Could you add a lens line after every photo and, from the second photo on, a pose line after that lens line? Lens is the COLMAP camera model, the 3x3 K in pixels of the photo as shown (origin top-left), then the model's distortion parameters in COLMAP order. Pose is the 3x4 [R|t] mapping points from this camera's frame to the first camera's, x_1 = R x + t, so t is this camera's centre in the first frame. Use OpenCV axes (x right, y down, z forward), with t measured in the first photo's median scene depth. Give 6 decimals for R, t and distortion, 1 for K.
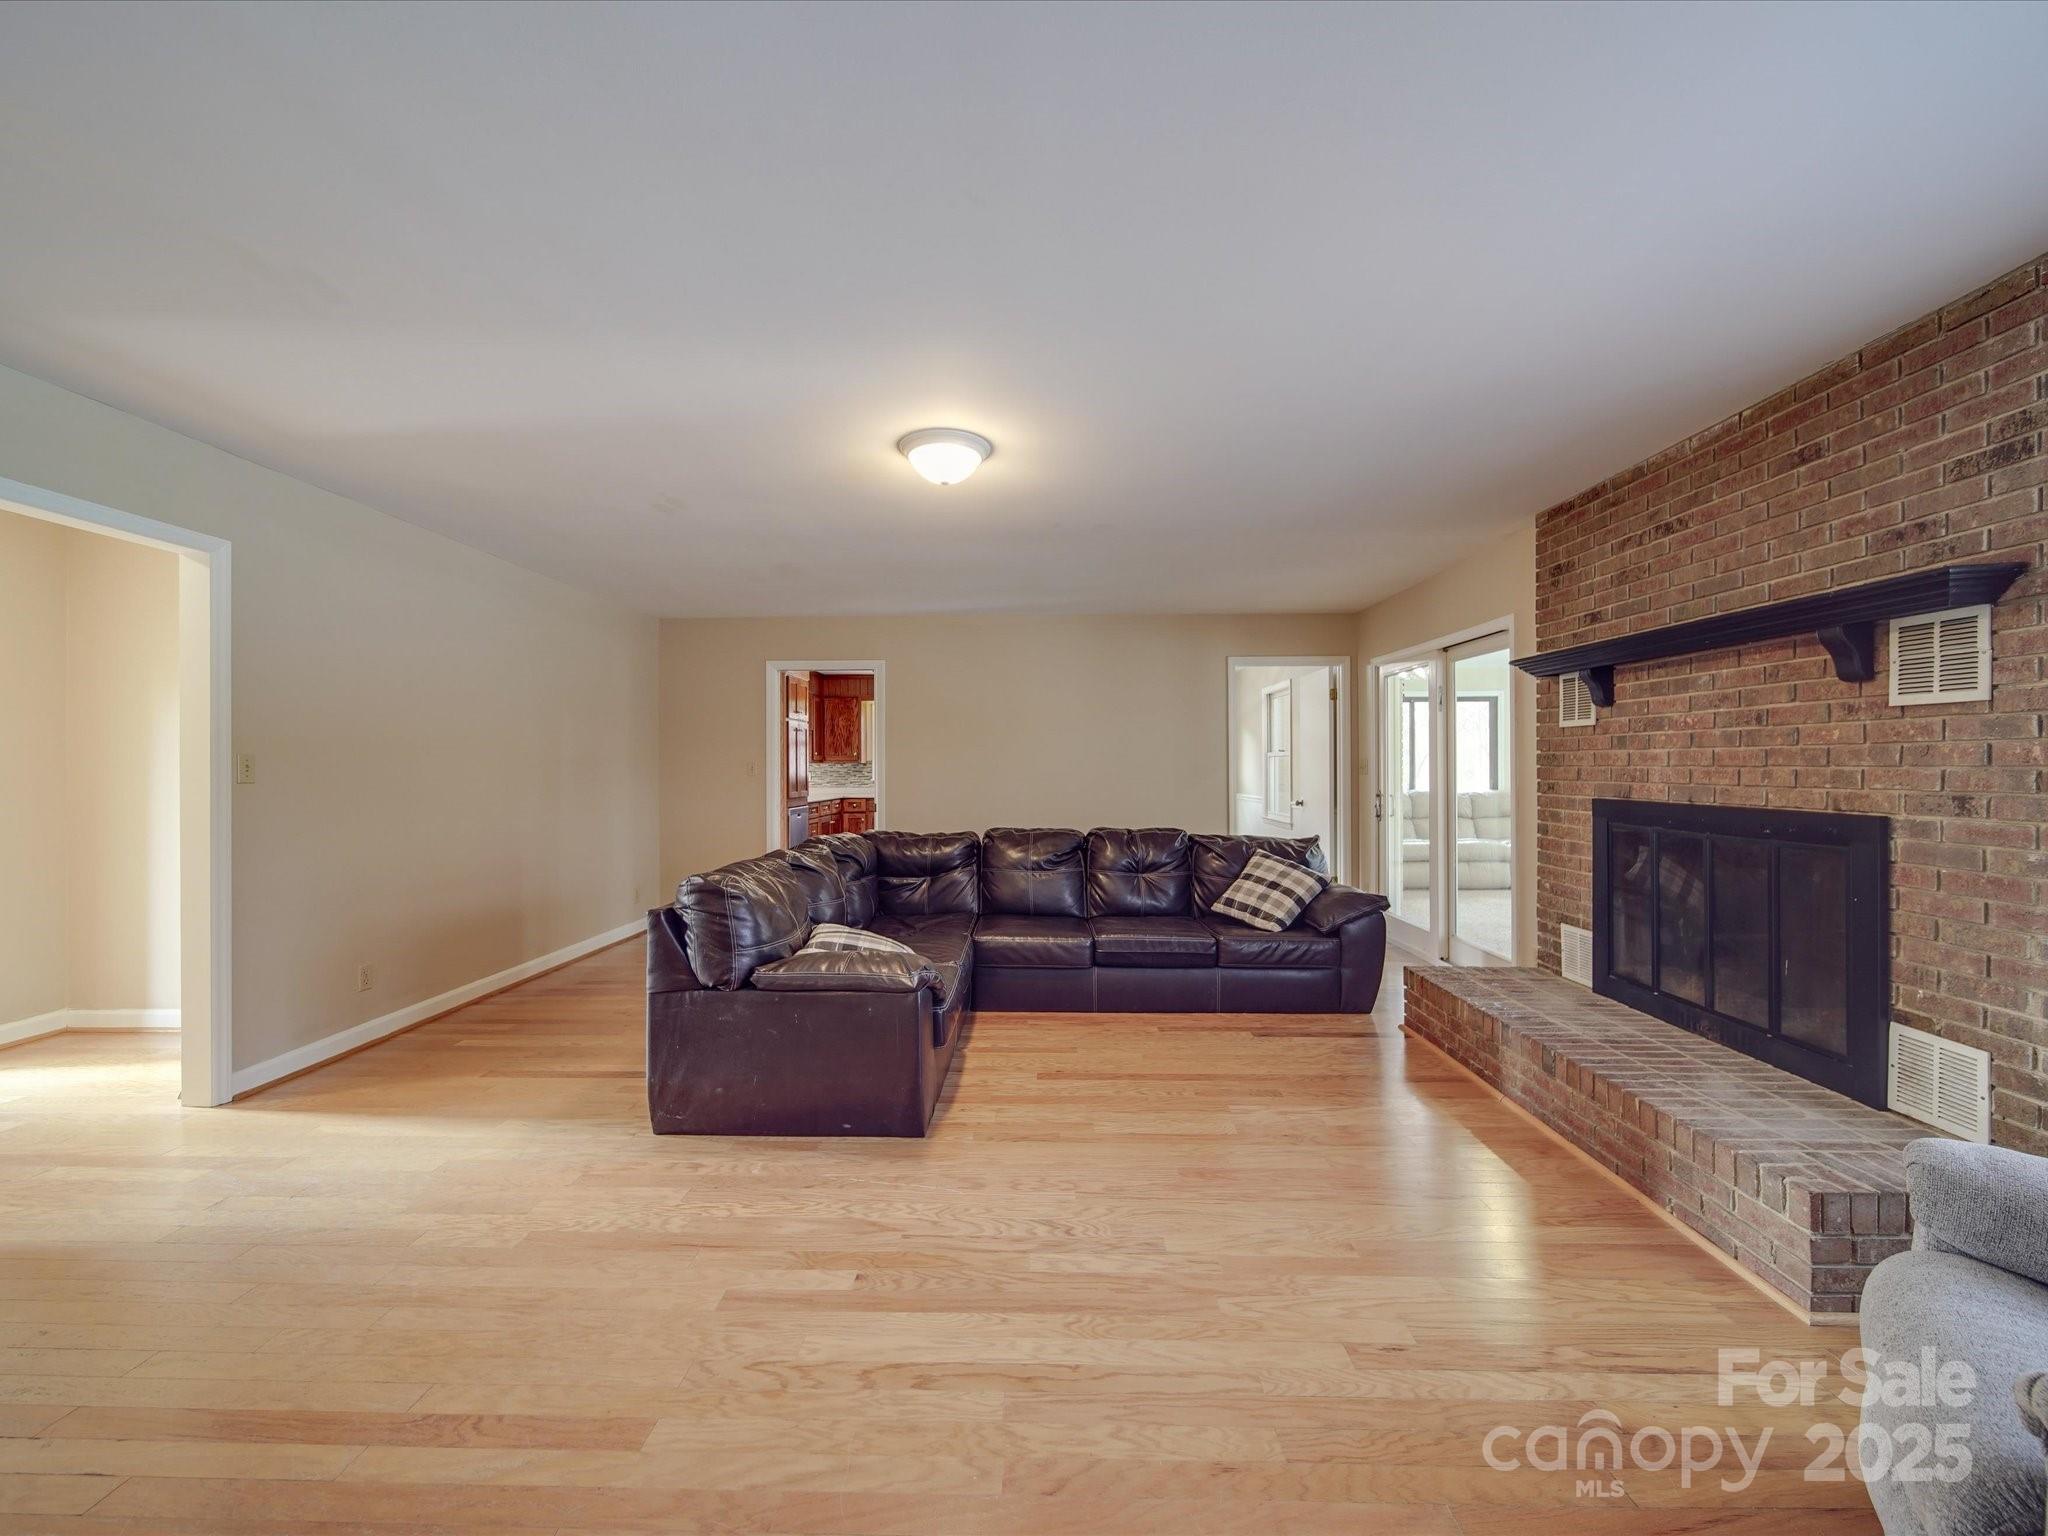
lens RADIAL K [[825.6, 0, 1024.0], [0, 825.6, 768.0], [0, 0, 1]] dist [-0.002788, -0.000144]
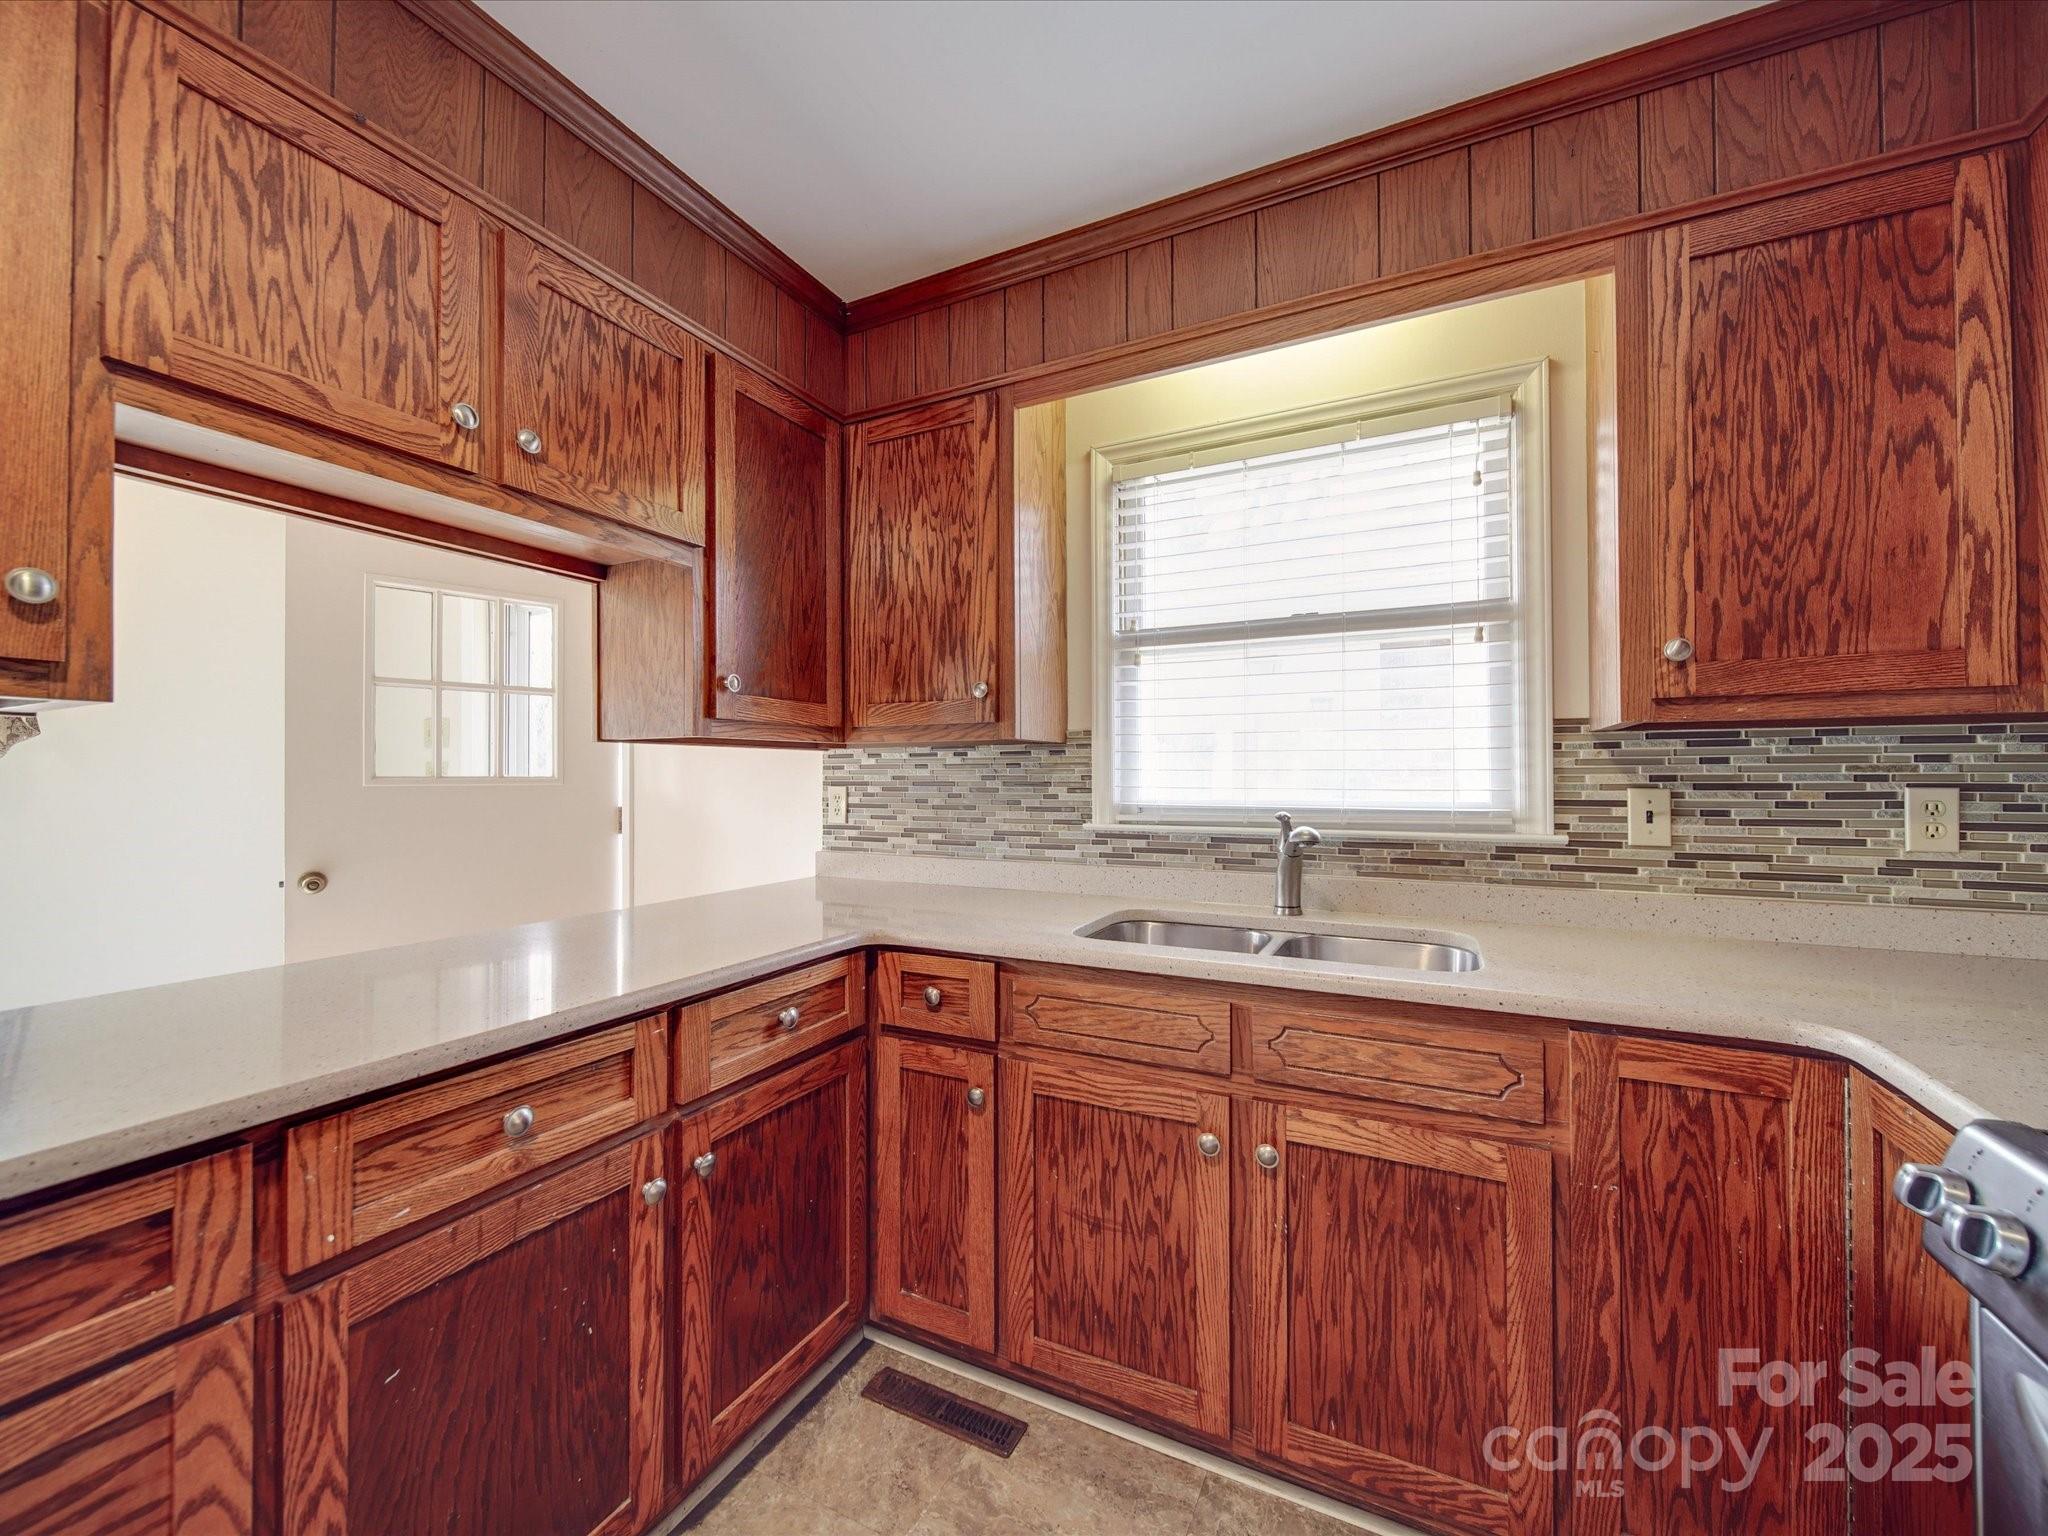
lens RADIAL K [[825.6, 0, 1024.0], [0, 825.6, 768.0], [0, 0, 1]] dist [-0.002788, -0.000144]
pose [[0.904648, -0.004284, -0.426138, -0.116447], [0.000713, 0.999963, -0.008538, 0.002256], [0.426159, 0.007420, 0.904618, 0.834758]]
